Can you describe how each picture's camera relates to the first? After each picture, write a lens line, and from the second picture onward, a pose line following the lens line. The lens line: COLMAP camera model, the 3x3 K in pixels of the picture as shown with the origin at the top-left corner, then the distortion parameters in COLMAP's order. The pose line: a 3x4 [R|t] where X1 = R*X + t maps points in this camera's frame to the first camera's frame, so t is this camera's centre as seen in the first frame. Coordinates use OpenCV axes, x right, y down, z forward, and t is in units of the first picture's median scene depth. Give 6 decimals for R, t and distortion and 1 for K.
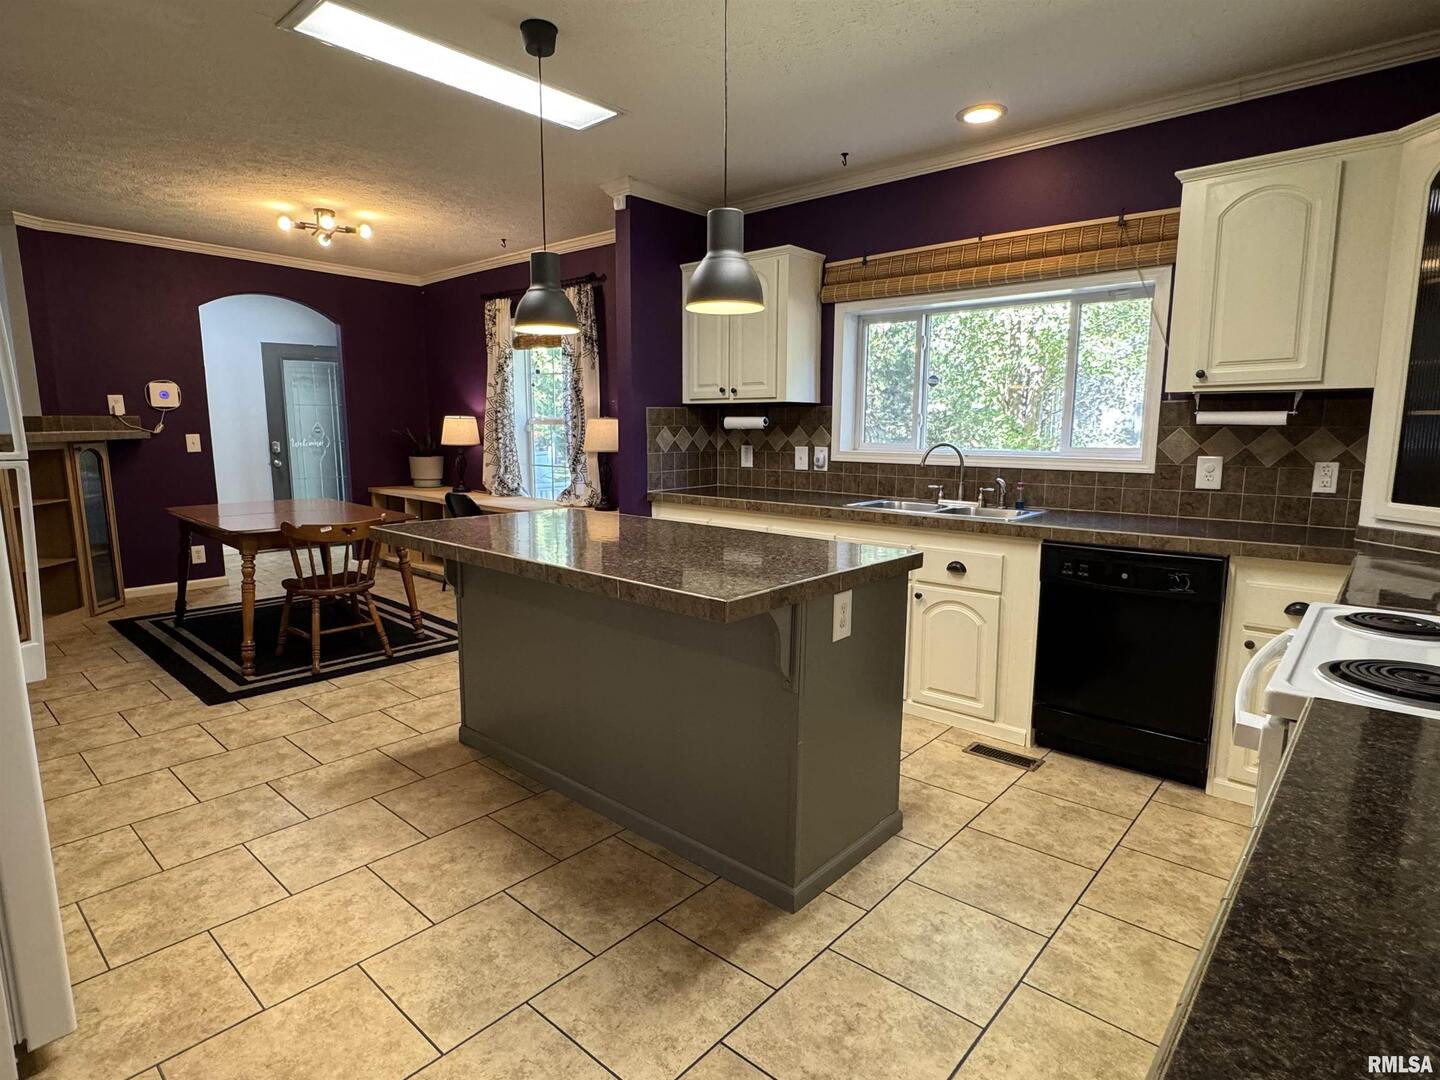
lens RADIAL K [[774.3, 0, 712.7], [0, 774.3, 537.3], [0, 0, 1]] dist [-0.000278, 0.000050]
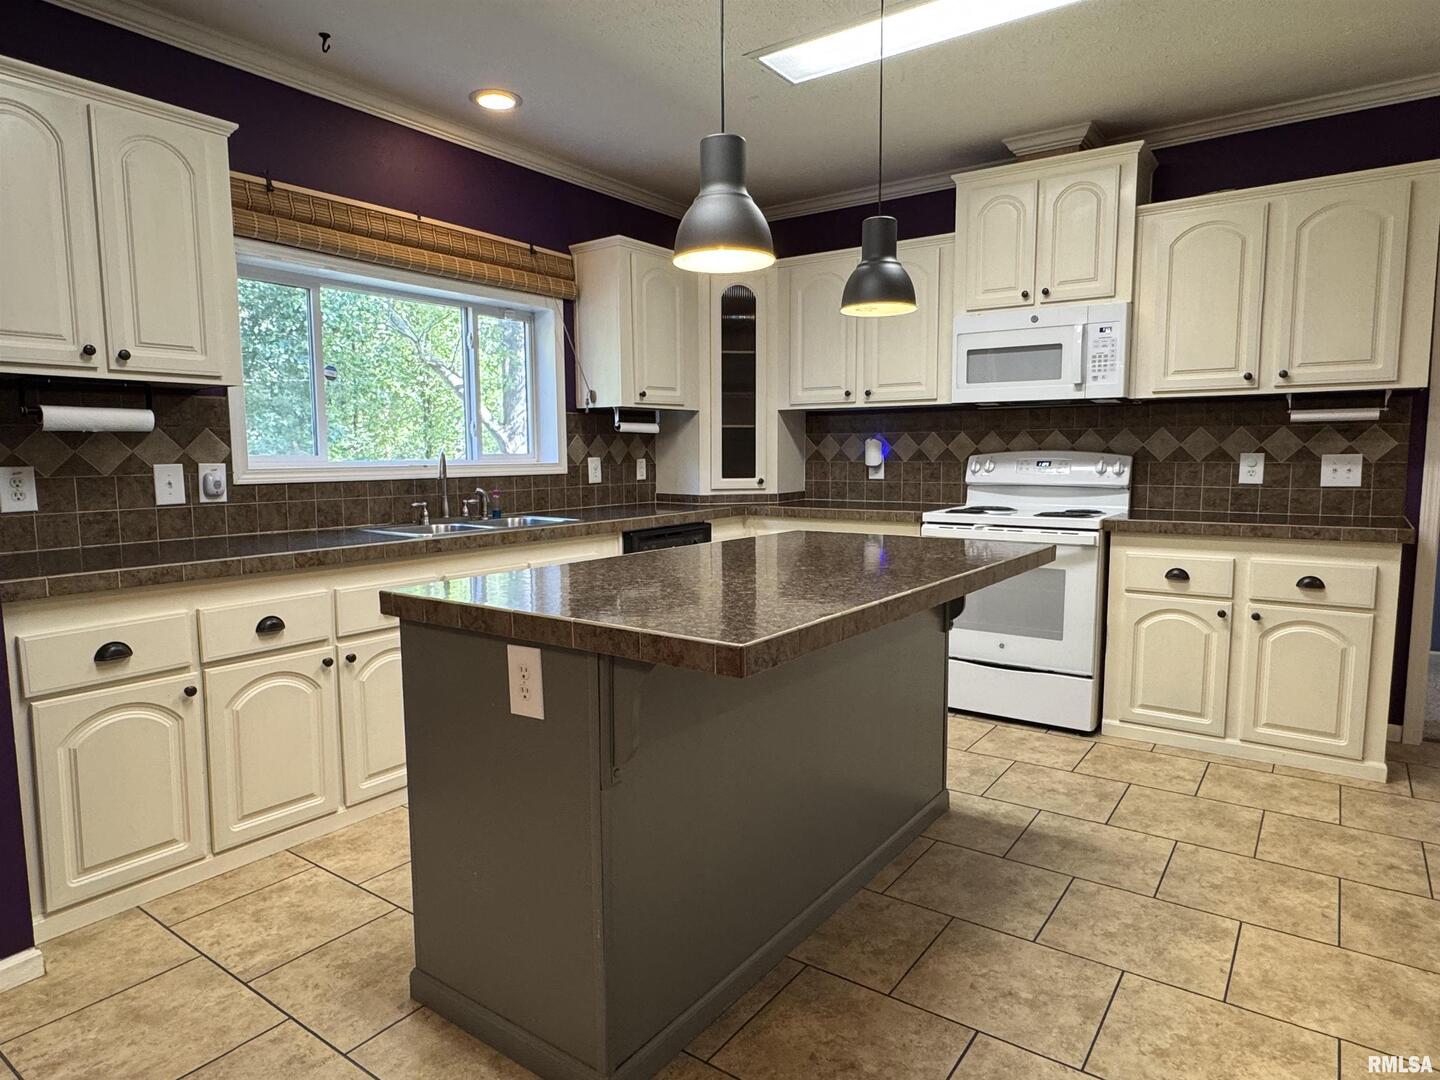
lens RADIAL K [[862.0, 0, 708.4], [0, 862.0, 542.0], [0, 0, 1]] dist [-0.004952, 0.002896]
pose [[-0.100273, -0.107765, 0.989107, -0.763689], [0.147386, 0.981541, 0.121883, -0.108081], [-0.983983, 0.158002, -0.082539, 0.910254]]
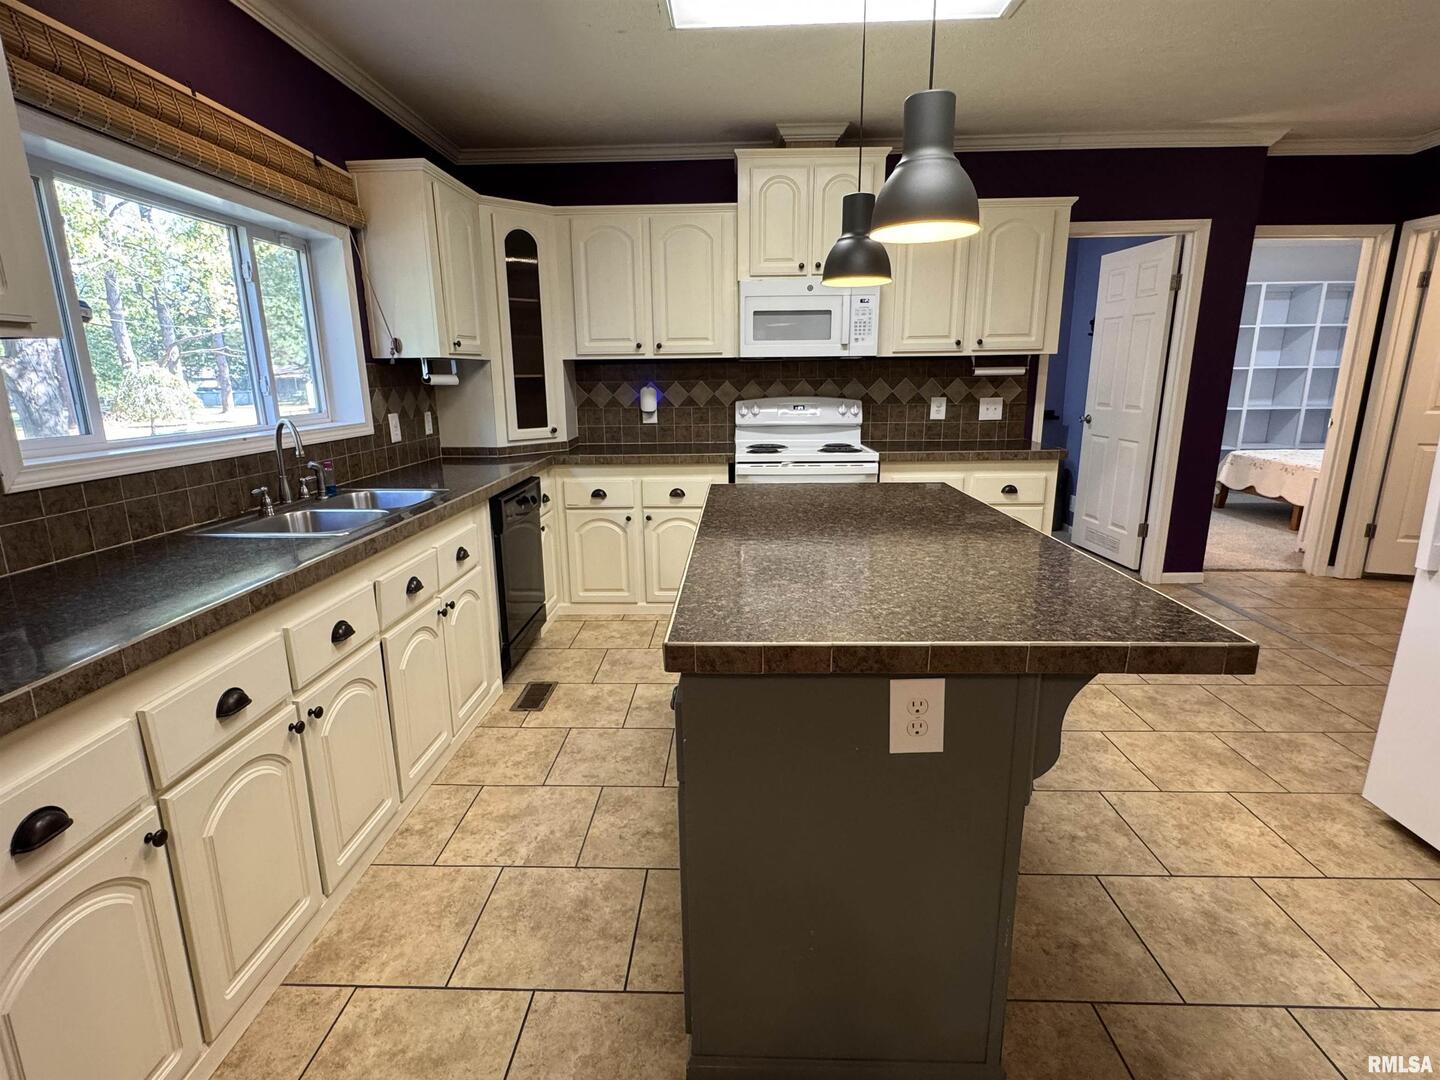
lens RADIAL K [[710.0, 0, 709.9], [0, 710.0, 541.1], [0, 0, 1]] dist [-0.003301, 0.000984]
pose [[-0.635862, -0.171996, 0.752394, -0.463221], [0.120469, 0.940786, 0.316873, -0.195009], [-0.762343, 0.292128, -0.577490, 1.246600]]
